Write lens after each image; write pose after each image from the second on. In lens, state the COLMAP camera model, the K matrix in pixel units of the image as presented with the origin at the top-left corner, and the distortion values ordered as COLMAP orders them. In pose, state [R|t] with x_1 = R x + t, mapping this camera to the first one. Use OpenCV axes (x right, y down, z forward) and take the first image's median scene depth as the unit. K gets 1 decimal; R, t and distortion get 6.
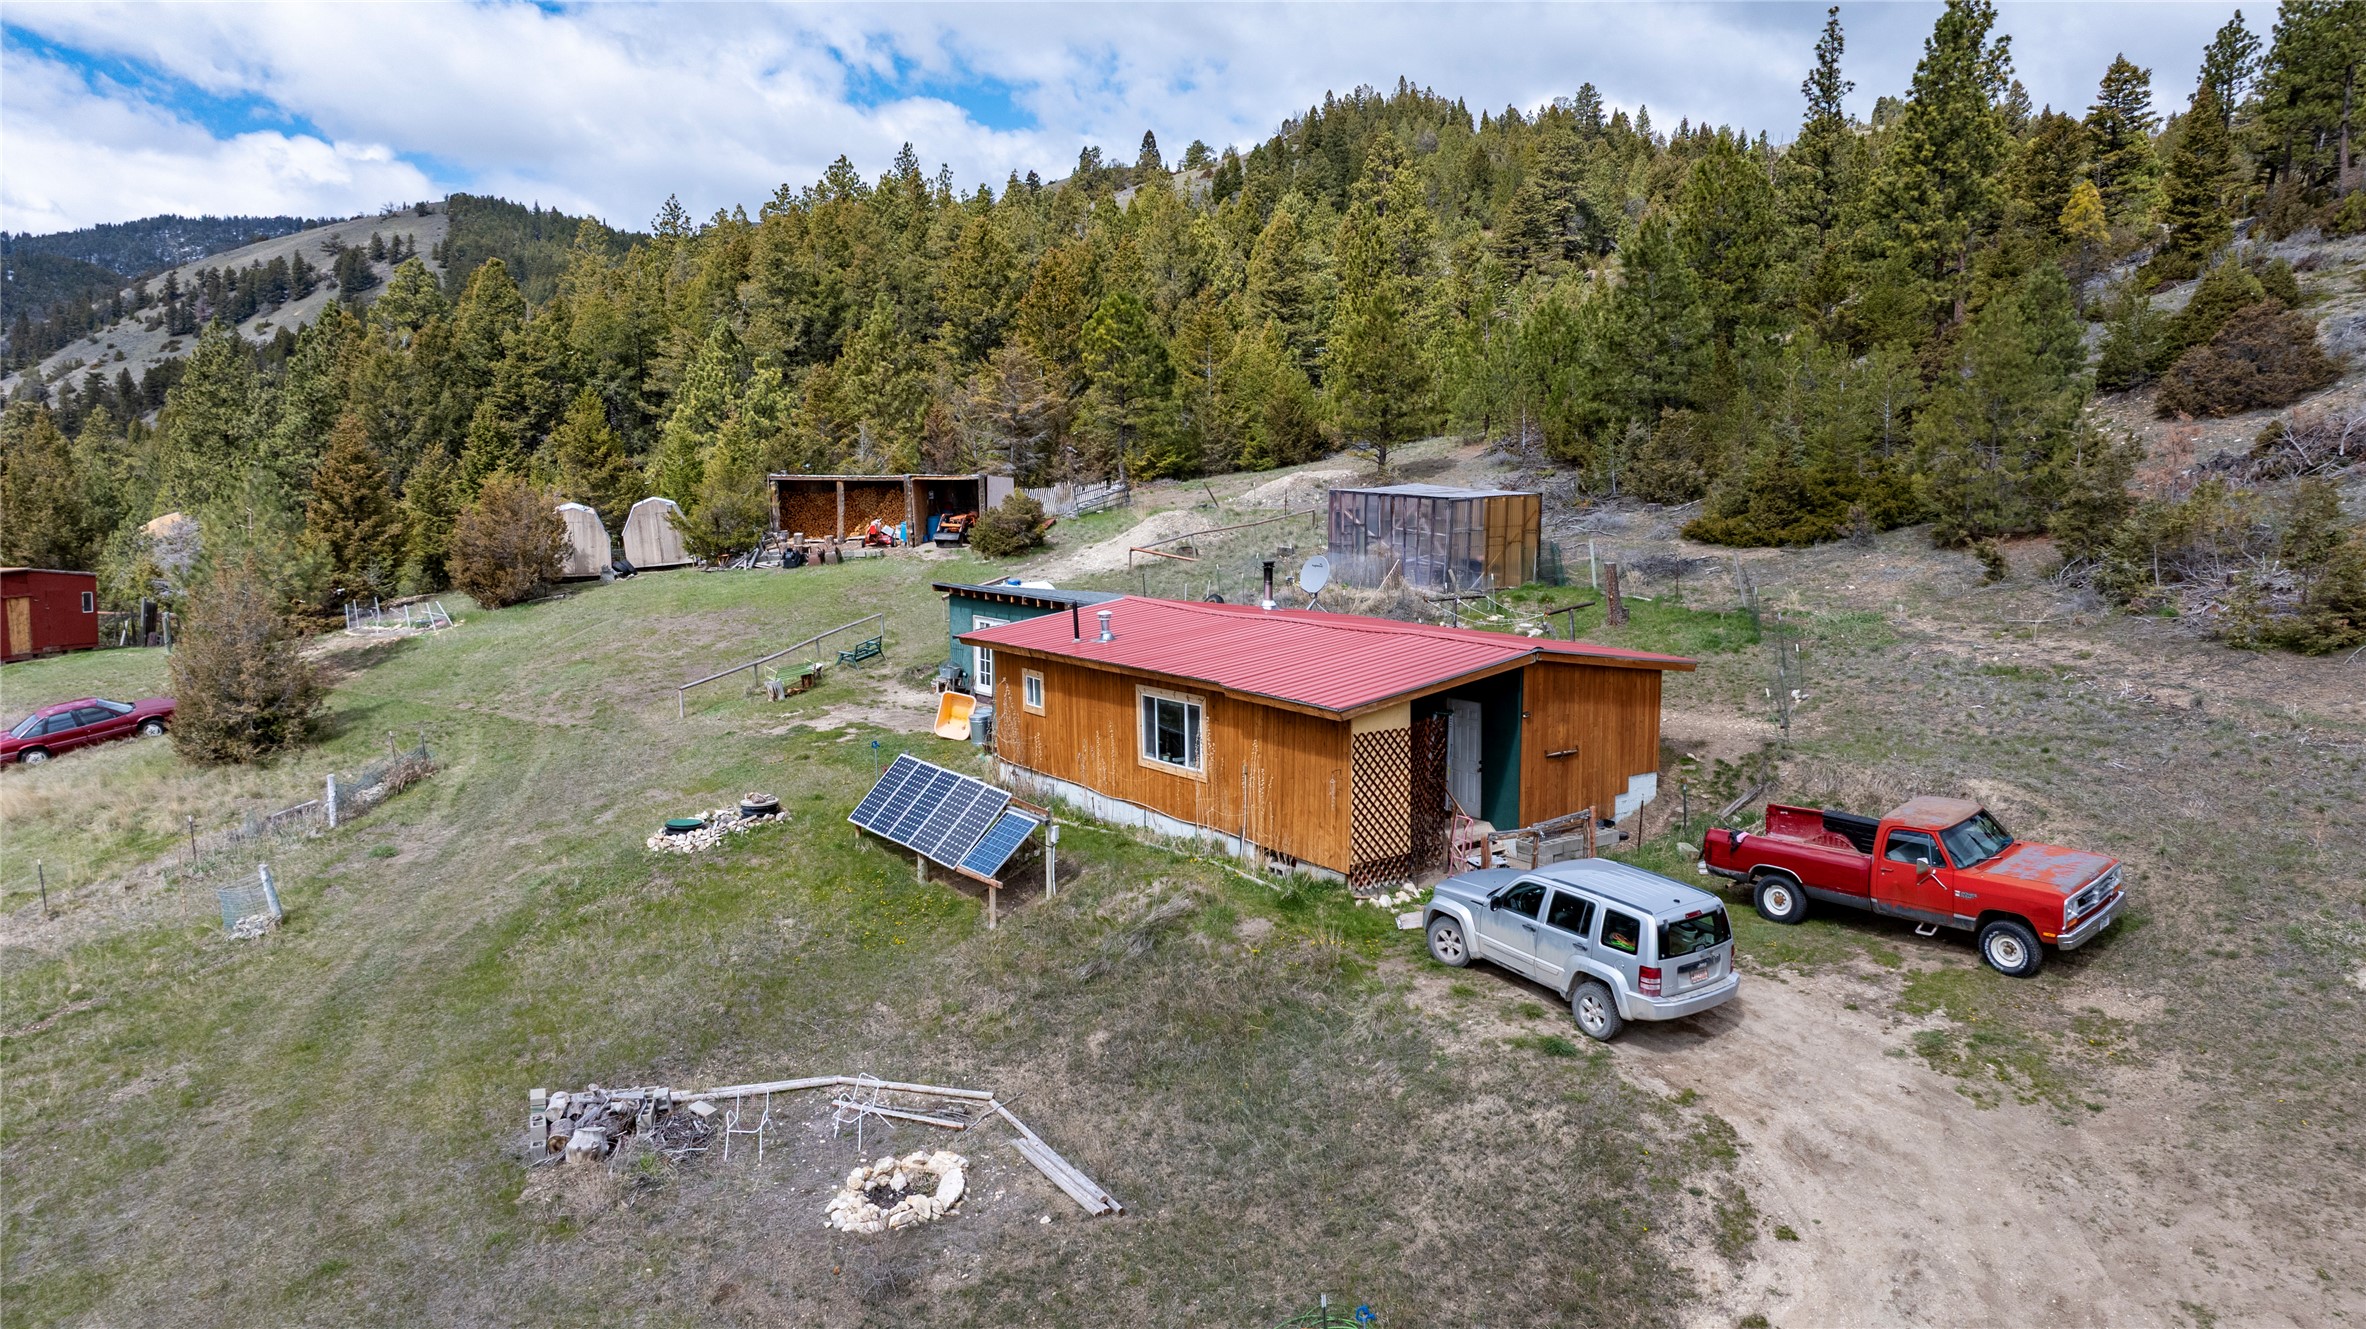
lens RADIAL K [[1707.0, 0, 1182.4], [0, 1707.0, 648.9], [0, 0, 1]] dist [-0.010134, 0.027578]
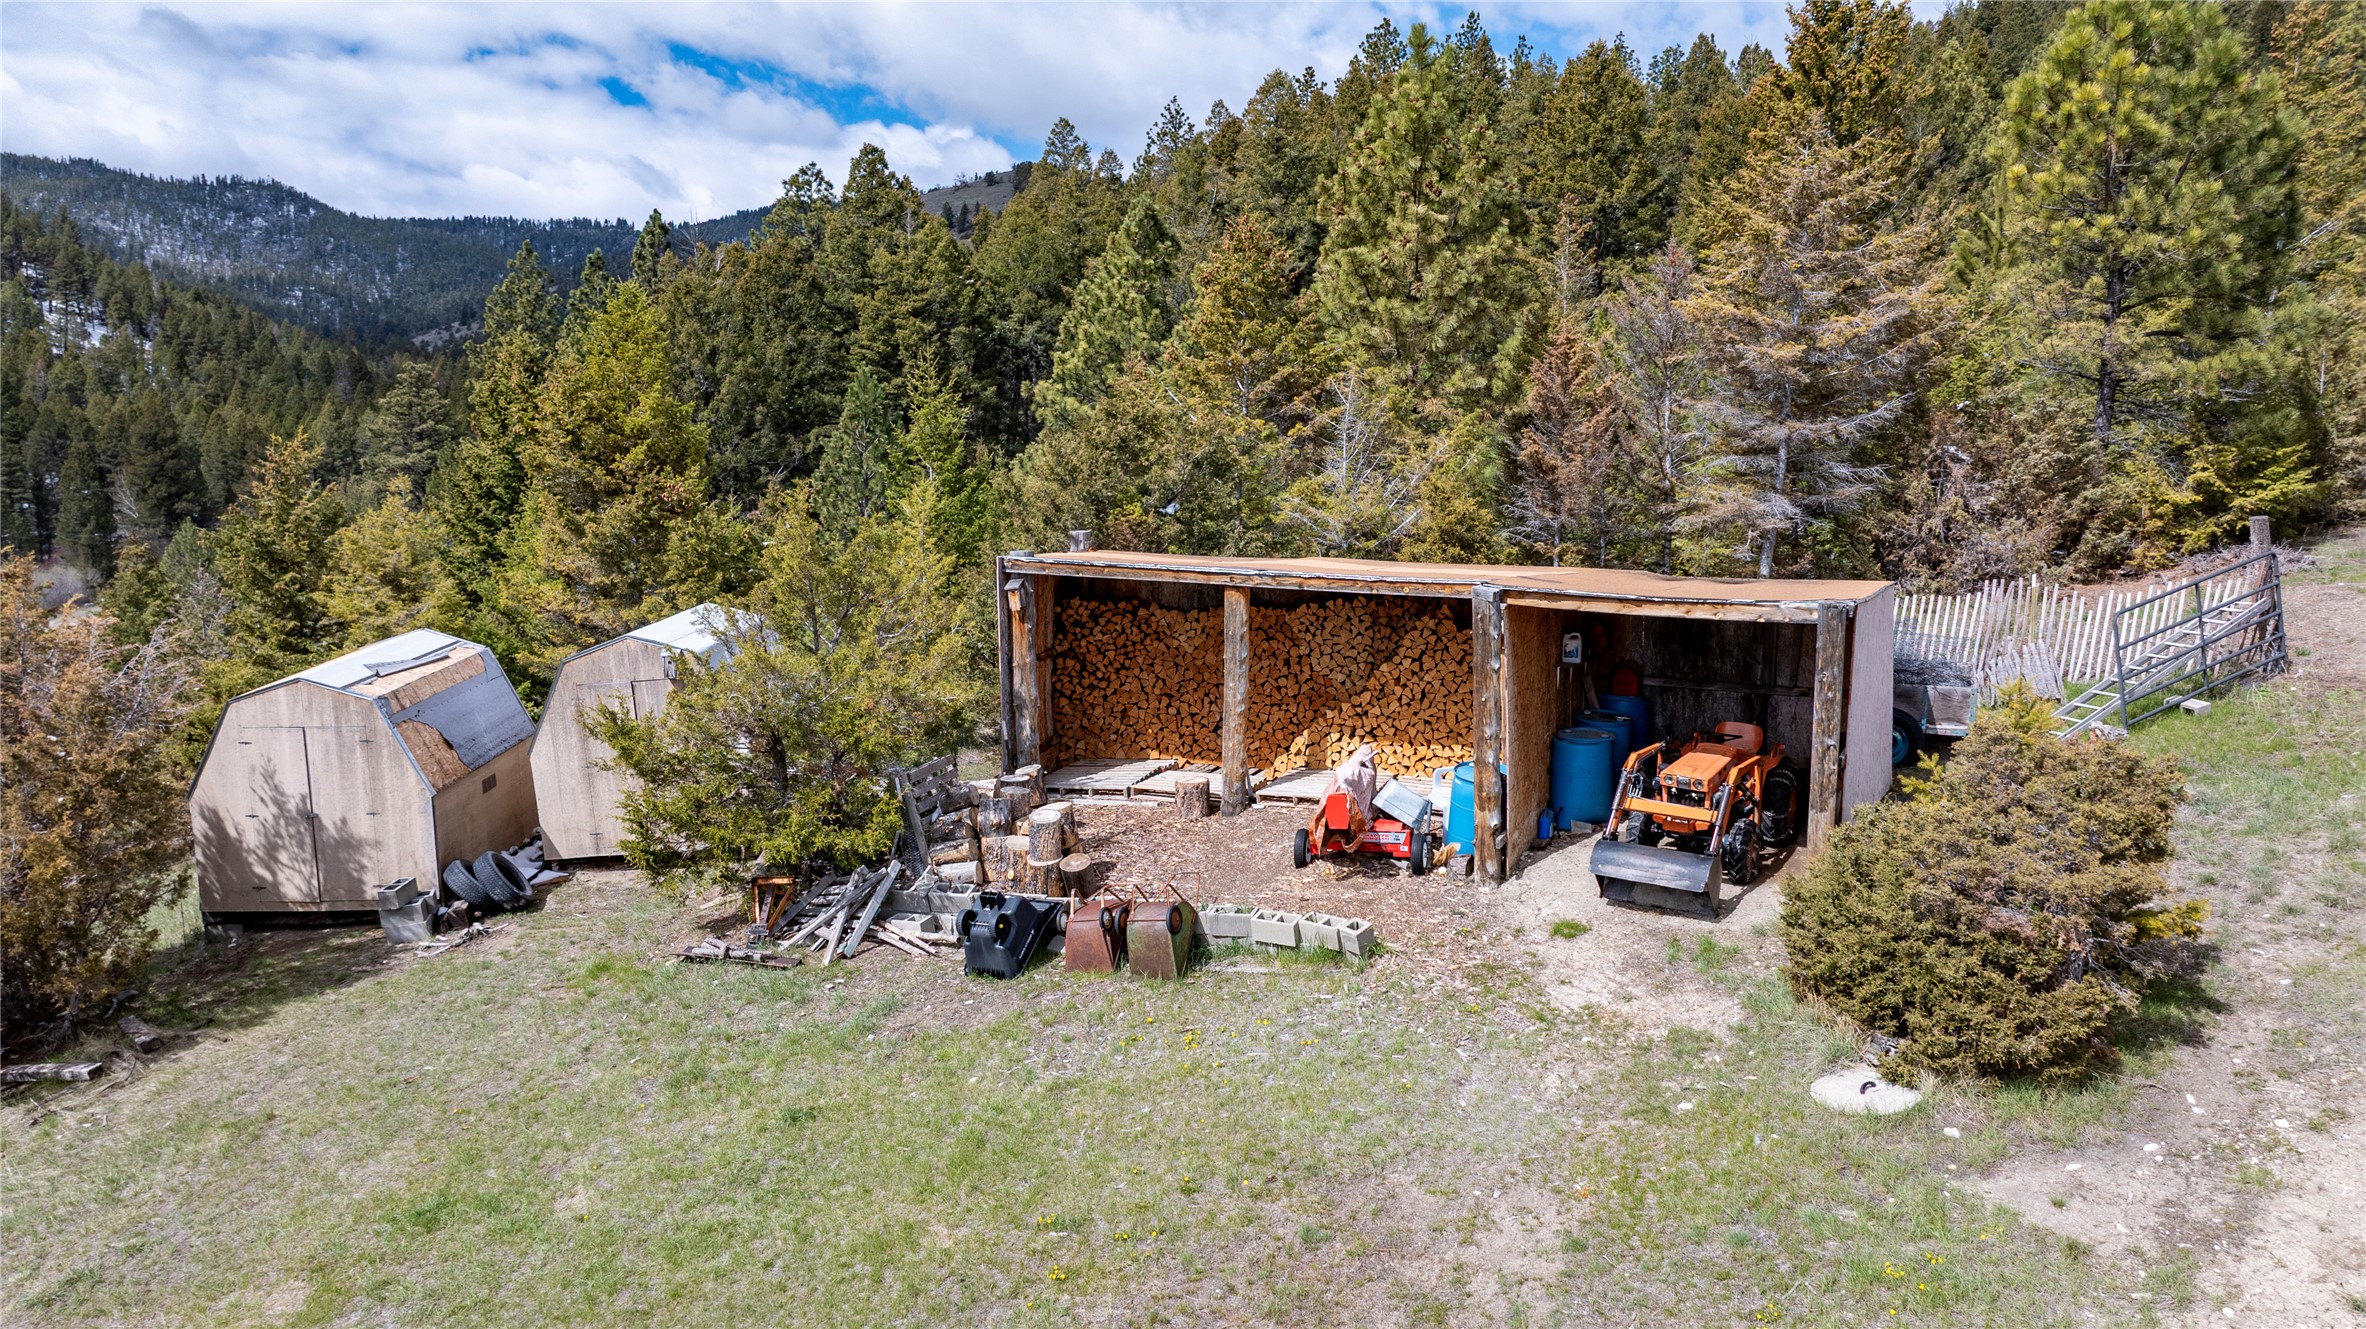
lens RADIAL K [[1726.9, 0, 1174.6], [0, 1726.9, 680.7], [0, 0, 1]] dist [0.001564, -0.006818]
pose [[0.950639, 0.048705, -0.306454, -0.107151], [-0.037157, 0.998366, 0.043407, -0.081776], [0.308067, -0.029877, 0.950895, 0.630582]]
